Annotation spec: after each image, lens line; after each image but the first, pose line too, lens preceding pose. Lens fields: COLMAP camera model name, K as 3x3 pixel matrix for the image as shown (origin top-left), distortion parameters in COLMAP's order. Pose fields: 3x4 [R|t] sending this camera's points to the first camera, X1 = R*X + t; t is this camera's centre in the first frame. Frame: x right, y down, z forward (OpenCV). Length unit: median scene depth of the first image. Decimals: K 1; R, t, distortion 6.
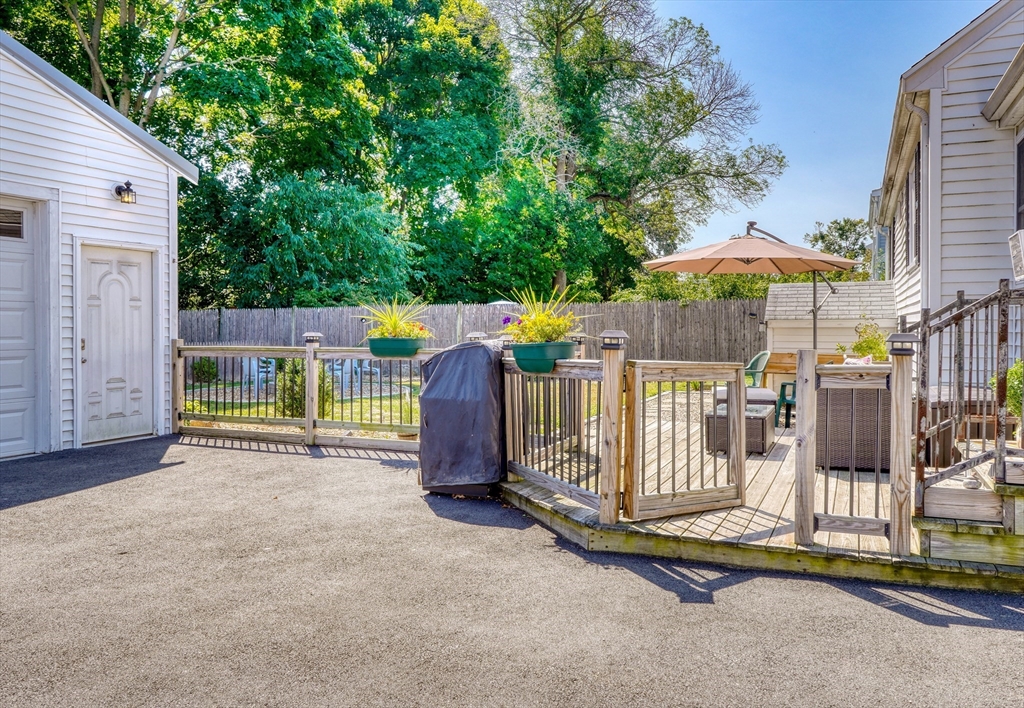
lens RADIAL K [[765.2, 0, 538.9], [0, 765.2, 341.0], [0, 0, 1]] dist [0.009431, 0.001454]
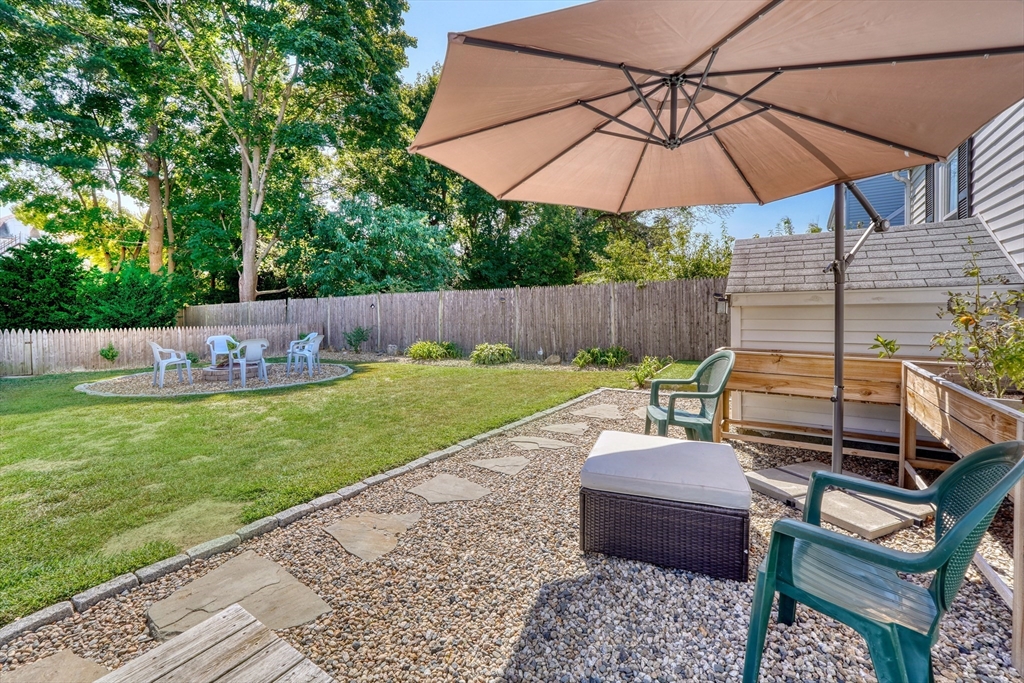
lens RADIAL K [[459.5, 0, 507.9], [0, 459.5, 322.5], [0, 0, 1]] dist [-0.011097, 0.002047]
pose [[0.984328, -0.002775, -0.176324, 0.057158], [0.003386, 0.999989, 0.003162, -0.002061], [0.176313, -0.003709, 0.984327, 0.185889]]
